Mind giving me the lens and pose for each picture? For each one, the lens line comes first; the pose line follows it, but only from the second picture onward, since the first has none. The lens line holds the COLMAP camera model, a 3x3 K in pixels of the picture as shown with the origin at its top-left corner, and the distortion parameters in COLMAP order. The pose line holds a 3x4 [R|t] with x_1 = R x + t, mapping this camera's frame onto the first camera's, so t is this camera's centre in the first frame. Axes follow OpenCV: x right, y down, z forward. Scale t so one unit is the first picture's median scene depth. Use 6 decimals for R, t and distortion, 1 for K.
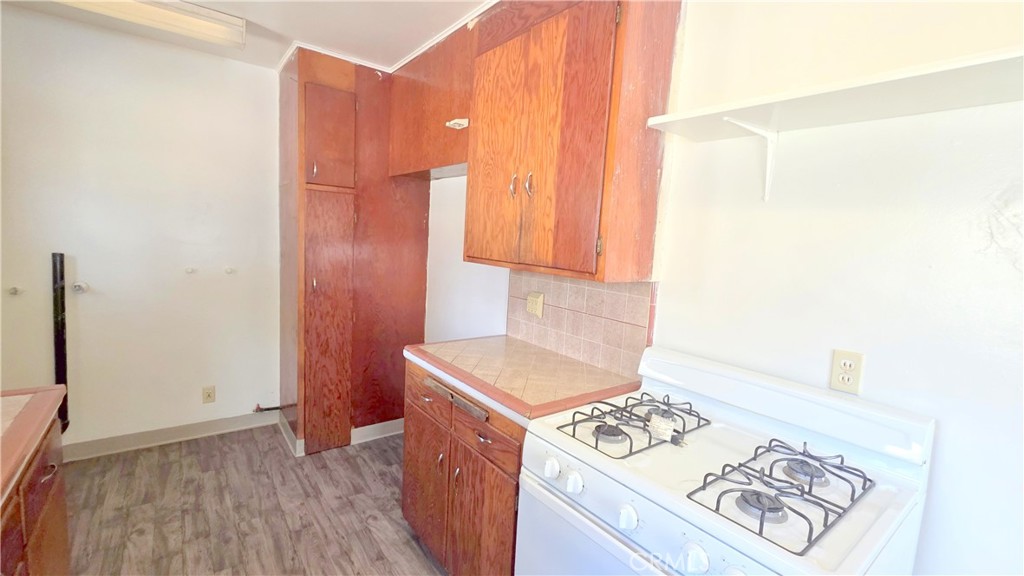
lens RADIAL K [[446.1, 0, 509.4], [0, 446.1, 290.0], [0, 0, 1]] dist [0.002688, 0.000365]
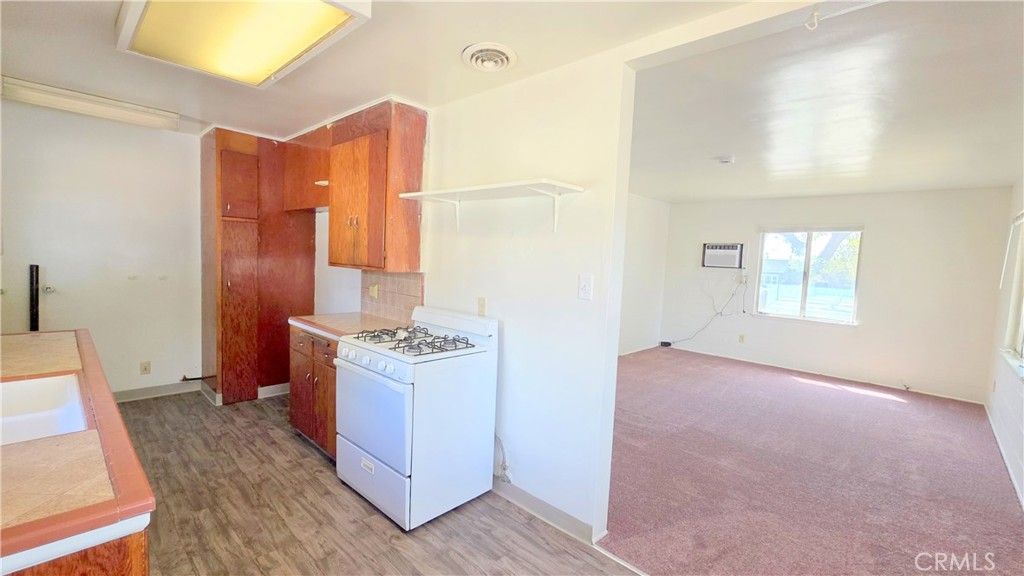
lens RADIAL K [[437.1, 0, 512.3], [0, 437.1, 290.4], [0, 0, 1]] dist [0.000333, -0.000111]
pose [[0.986099, -0.023640, 0.164470, 0.274863], [0.029182, 0.999082, -0.031363, 0.088812], [-0.163578, 0.035726, 0.985883, -0.637251]]
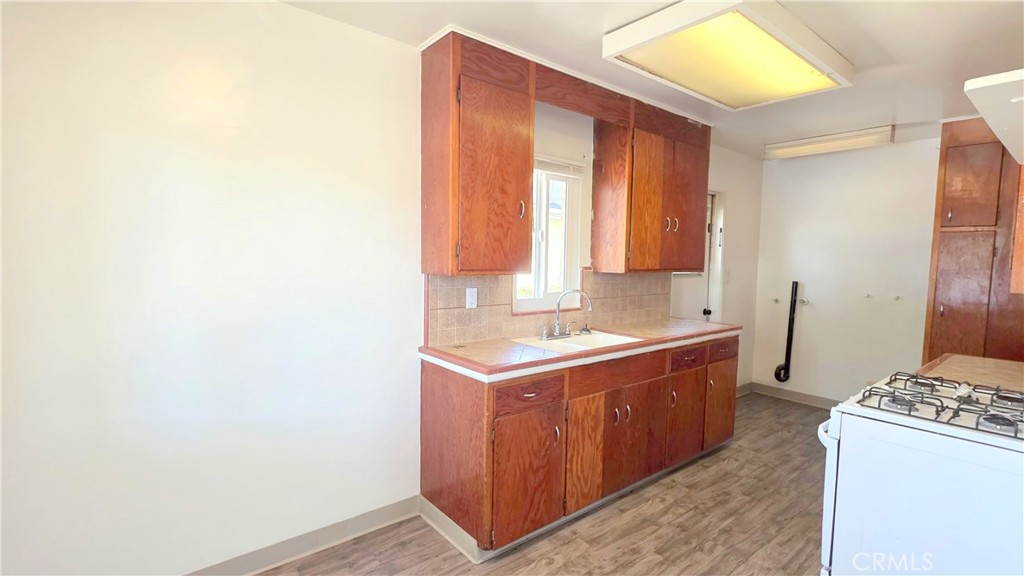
lens RADIAL K [[474.9, 0, 513.0], [0, 474.9, 291.5], [0, 0, 1]] dist [-0.001363, -0.000349]
pose [[0.047438, 0.020205, -0.998670, 0.882038], [-0.133945, 0.990894, 0.013685, 0.086792], [0.989853, 0.133118, 0.049713, -0.237046]]
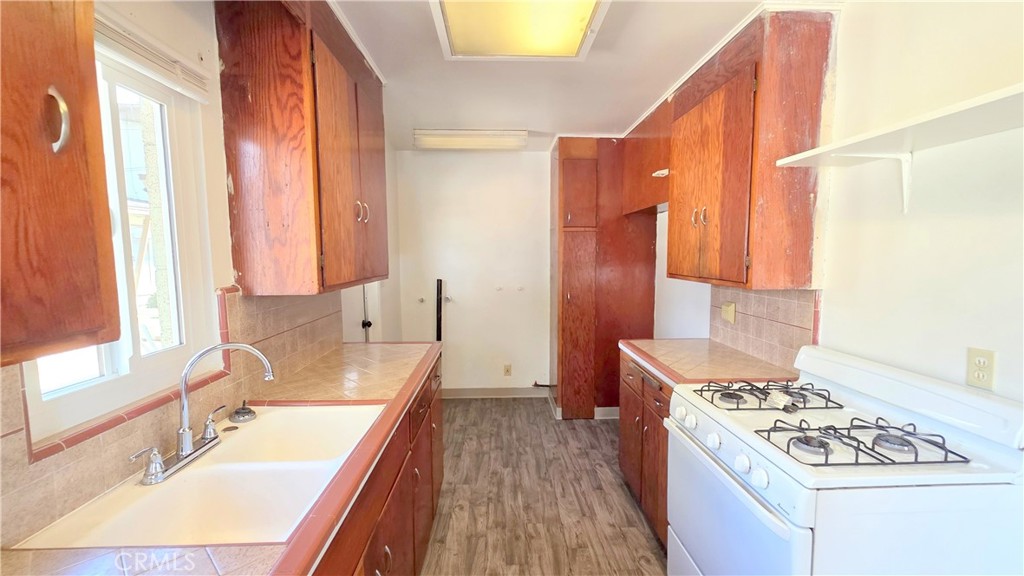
lens RADIAL K [[426.8, 0, 512.3], [0, 426.8, 290.2], [0, 0, 1]] dist [0.001476, 0.000082]
pose [[0.820218, -0.010365, -0.571957, 0.217106], [-0.017732, 0.998895, -0.043529, 0.031196], [0.571776, 0.045845, 0.819128, -0.240721]]
